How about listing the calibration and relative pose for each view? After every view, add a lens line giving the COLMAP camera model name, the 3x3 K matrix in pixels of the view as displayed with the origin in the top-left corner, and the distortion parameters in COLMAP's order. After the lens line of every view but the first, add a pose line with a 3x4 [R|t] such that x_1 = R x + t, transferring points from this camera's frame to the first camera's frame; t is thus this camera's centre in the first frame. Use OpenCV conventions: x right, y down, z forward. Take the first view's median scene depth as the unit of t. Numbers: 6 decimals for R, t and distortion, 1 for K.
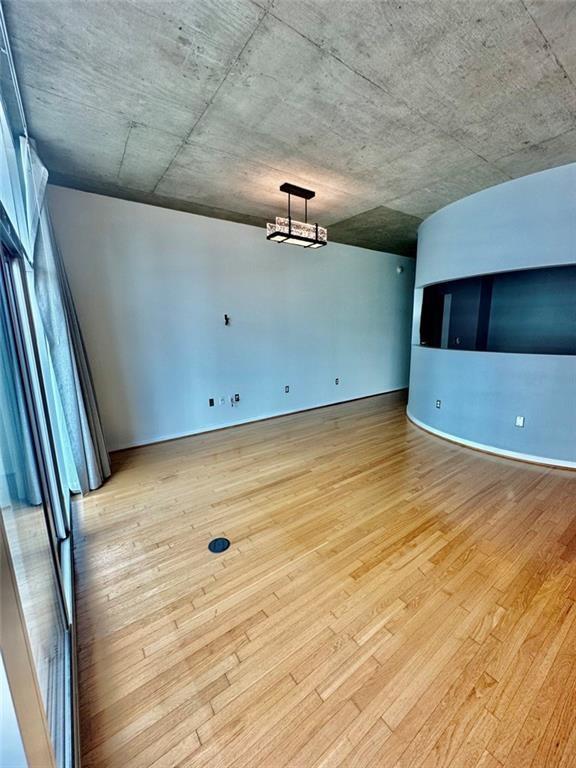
lens RADIAL K [[307.6, 0, 287.7], [0, 307.6, 385.7], [0, 0, 1]] dist [-0.003633, 0.000445]
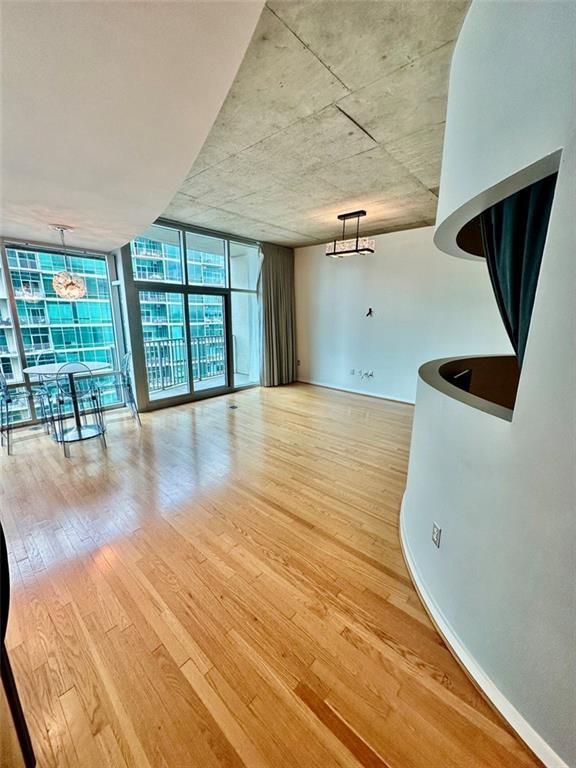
lens RADIAL K [[307.6, 0, 288.2], [0, 307.6, 383.5], [0, 0, 1]] dist [-0.003633, 0.000445]
pose [[0.206145, 0.232070, -0.950604, 1.472027], [-0.191200, 0.962297, 0.193462, -0.151567], [0.959660, 0.141875, 0.242744, 0.554026]]
